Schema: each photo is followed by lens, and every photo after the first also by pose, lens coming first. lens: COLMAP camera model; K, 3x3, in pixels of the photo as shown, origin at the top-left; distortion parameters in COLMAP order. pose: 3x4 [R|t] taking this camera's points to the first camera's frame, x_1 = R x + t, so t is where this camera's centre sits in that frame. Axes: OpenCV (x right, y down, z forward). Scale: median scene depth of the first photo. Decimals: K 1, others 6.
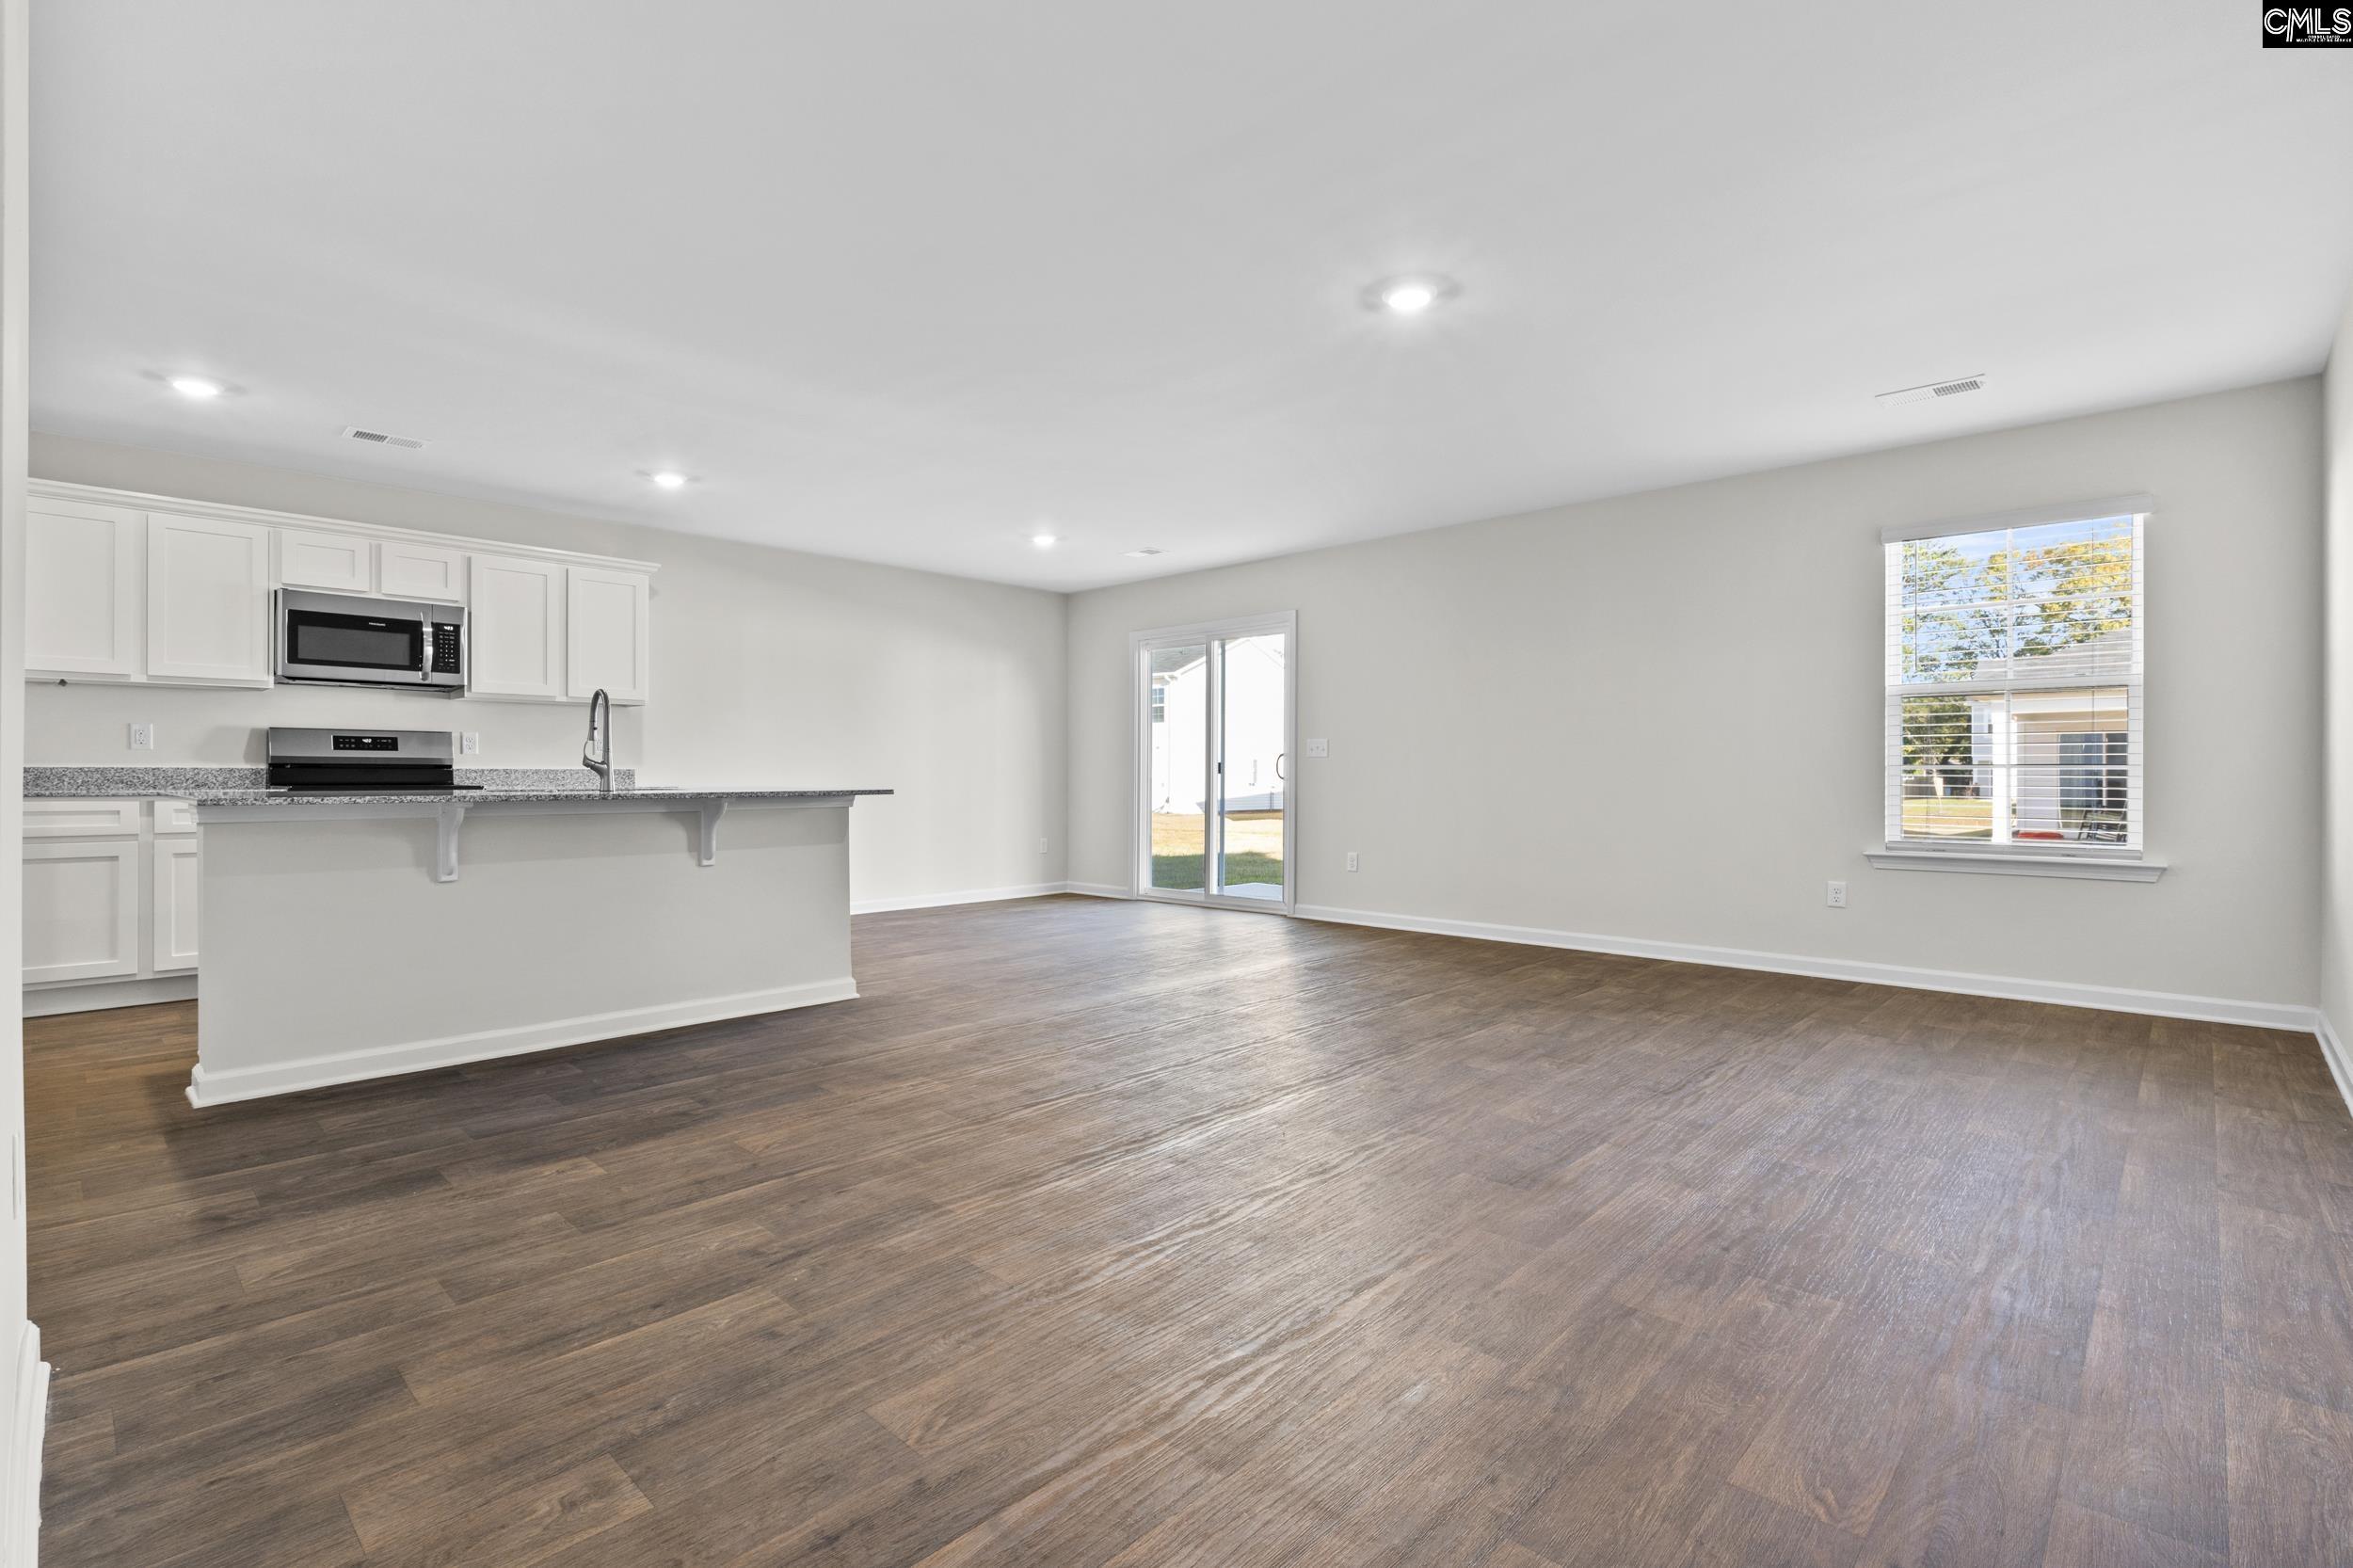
lens RADIAL K [[1087.2, 0, 1168.7], [0, 1087.2, 773.0], [0, 0, 1]] dist [-0.004604, 0.000462]
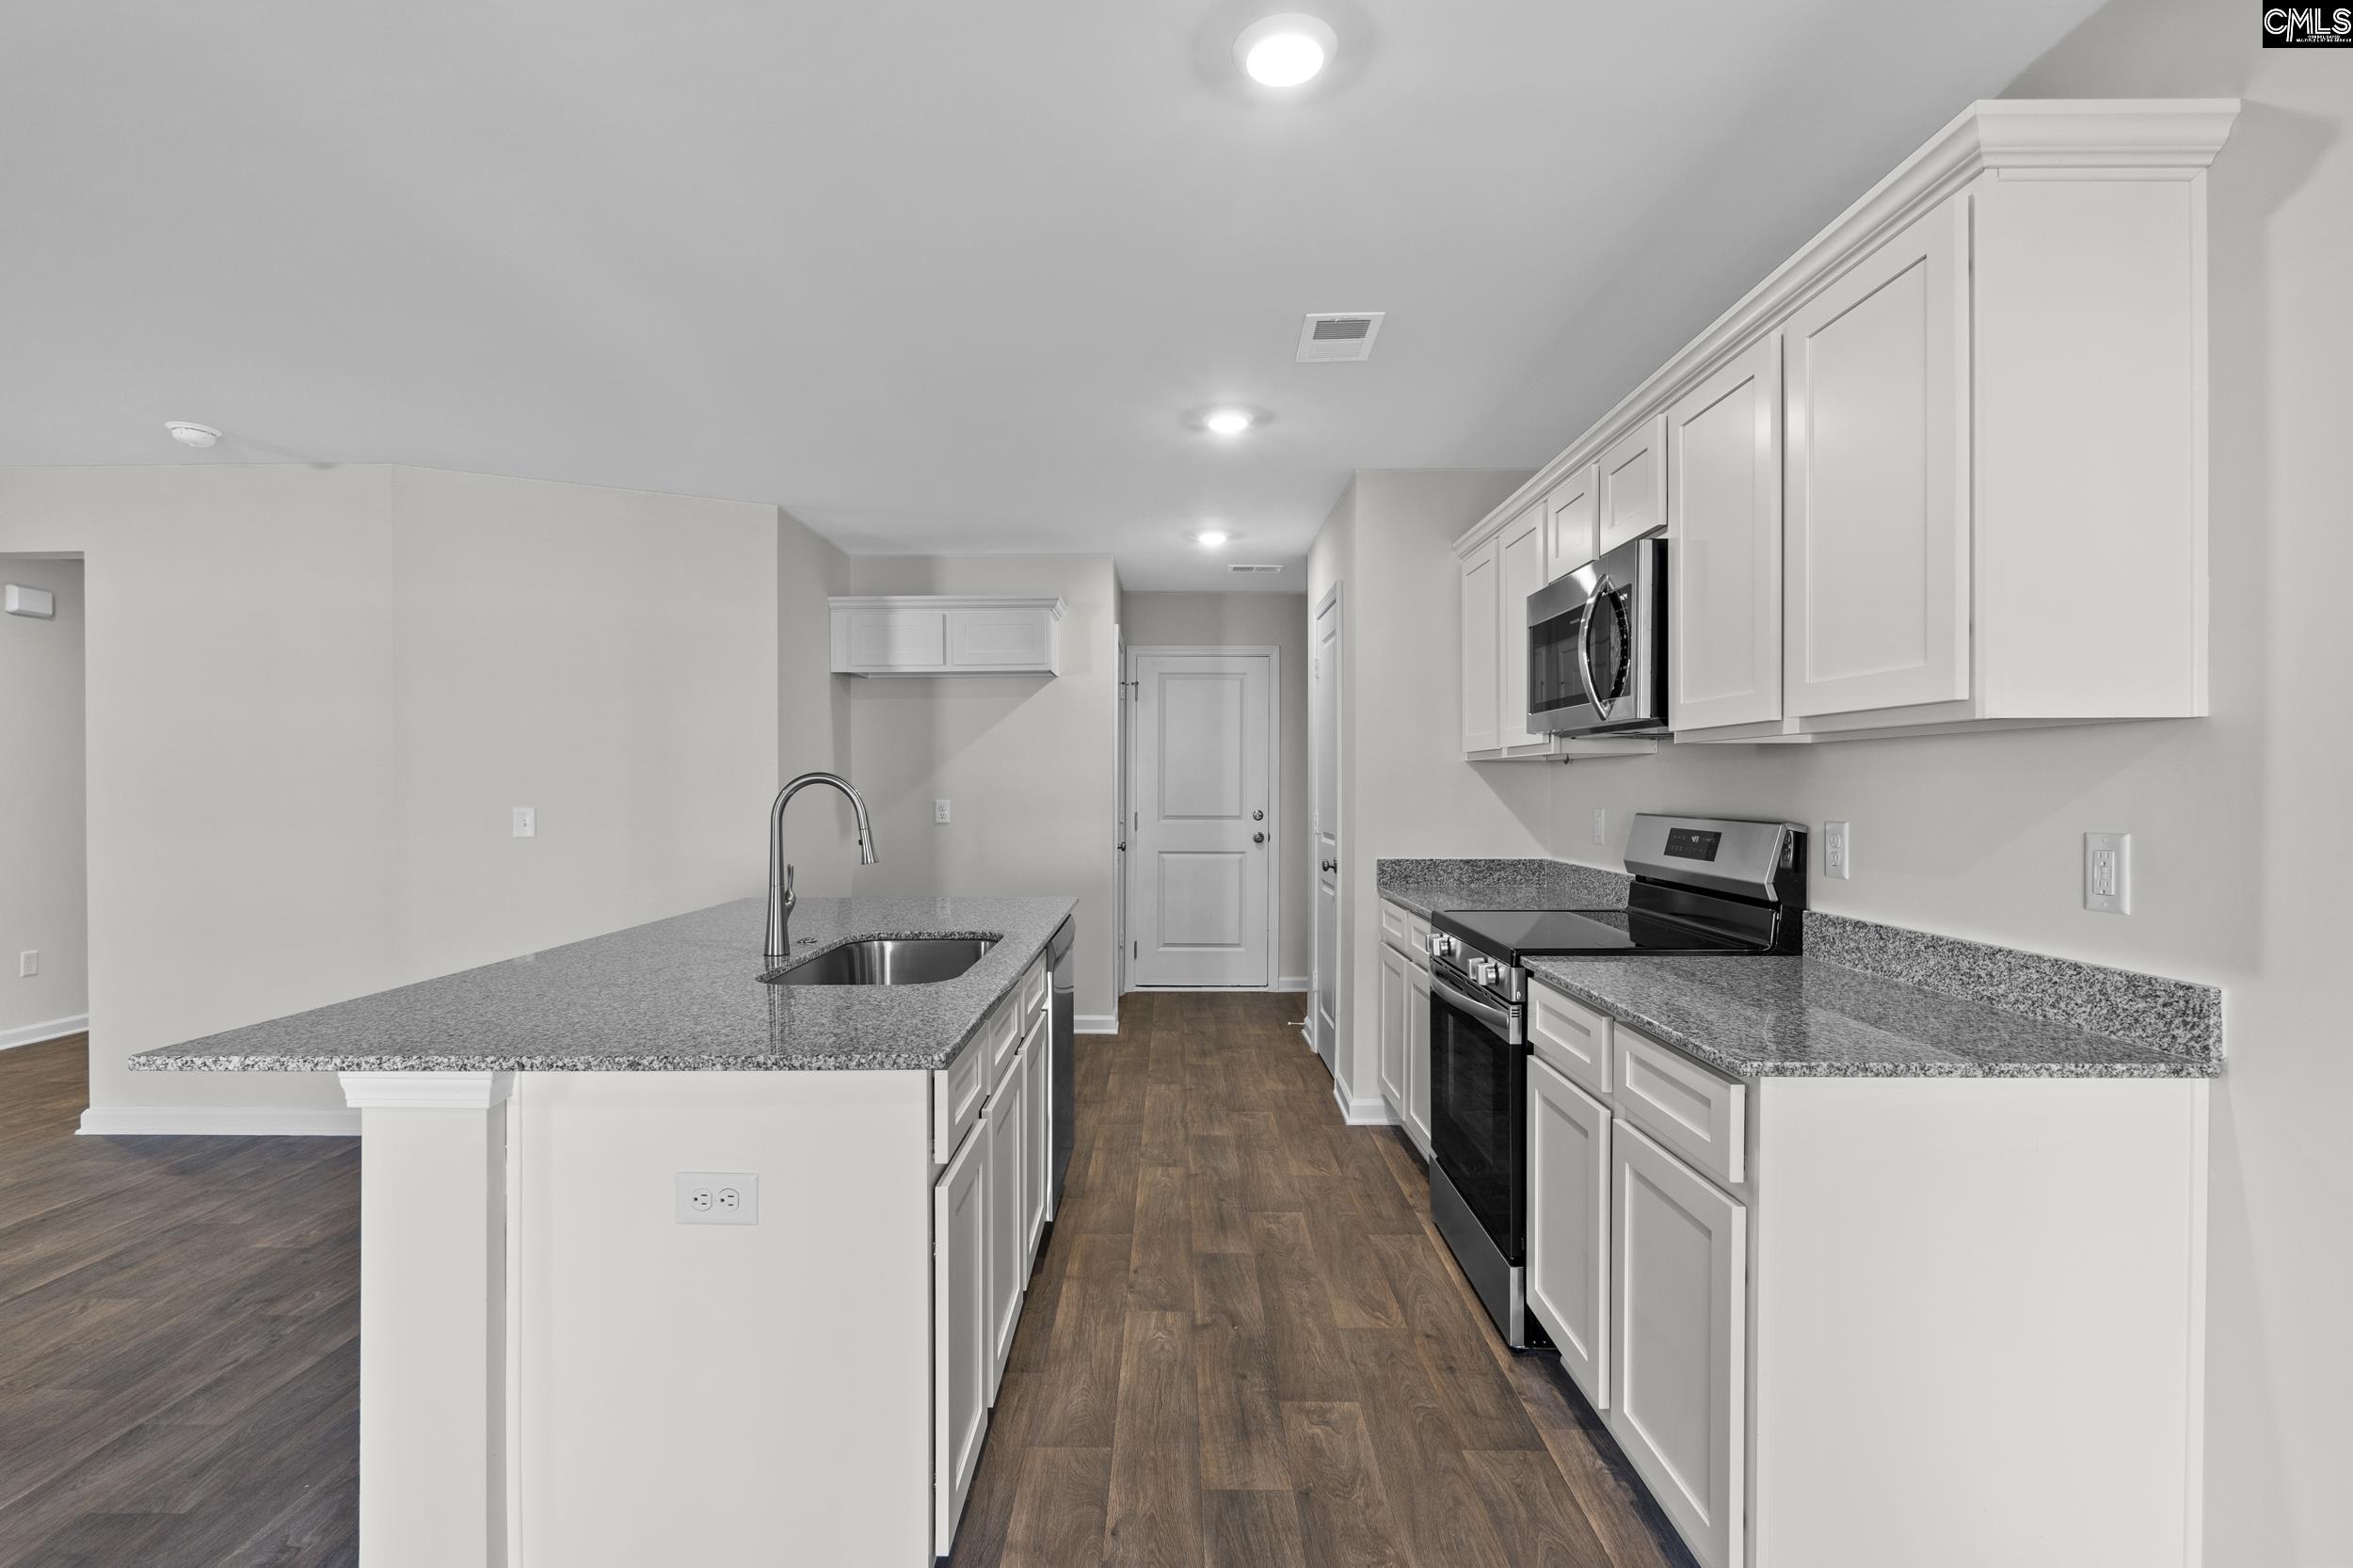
lens RADIAL K [[1087.2, 0, 1165.3], [0, 1087.2, 790.8], [0, 0, 1]] dist [-0.004604, 0.000462]
pose [[-0.727910, 0.002342, -0.685668, -0.228151], [0.003340, 0.999994, -0.000129, -0.057522], [0.685664, -0.002384, -0.727914, 1.299518]]
